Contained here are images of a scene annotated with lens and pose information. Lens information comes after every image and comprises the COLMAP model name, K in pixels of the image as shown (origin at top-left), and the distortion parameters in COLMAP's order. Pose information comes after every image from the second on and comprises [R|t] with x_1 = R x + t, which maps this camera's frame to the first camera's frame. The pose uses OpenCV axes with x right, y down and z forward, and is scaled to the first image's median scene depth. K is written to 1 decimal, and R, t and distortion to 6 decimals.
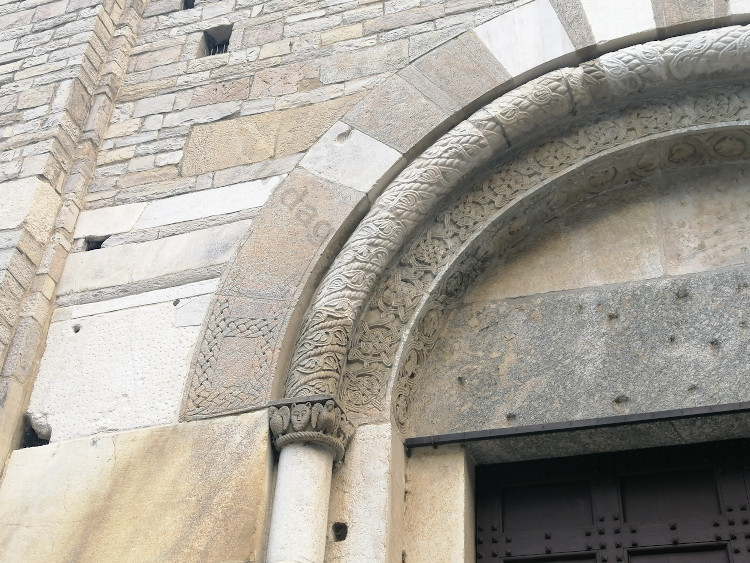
lens RADIAL K [[1039.2, 0, 375.0], [0, 1039.2, 281.5], [0, 0, 1]] dist [0.140787, -0.703449]
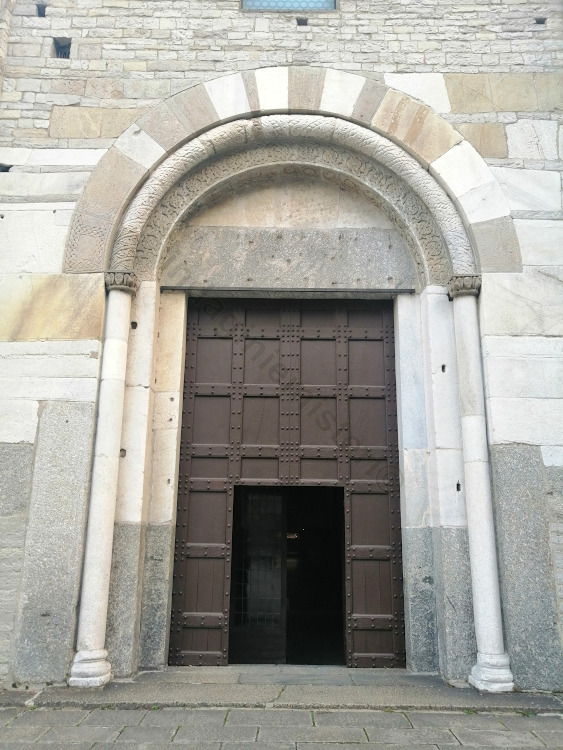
lens RADIAL K [[577.4, 0, 281.5], [0, 577.4, 375.0], [0, 0, 1]] dist [-0.011464, 0.053674]
pose [[0.949654, 0.031421, 0.311720, -0.105995], [-0.158762, 0.906015, 0.392341, -0.212268], [-0.270096, -0.422078, 0.865389, -0.287433]]
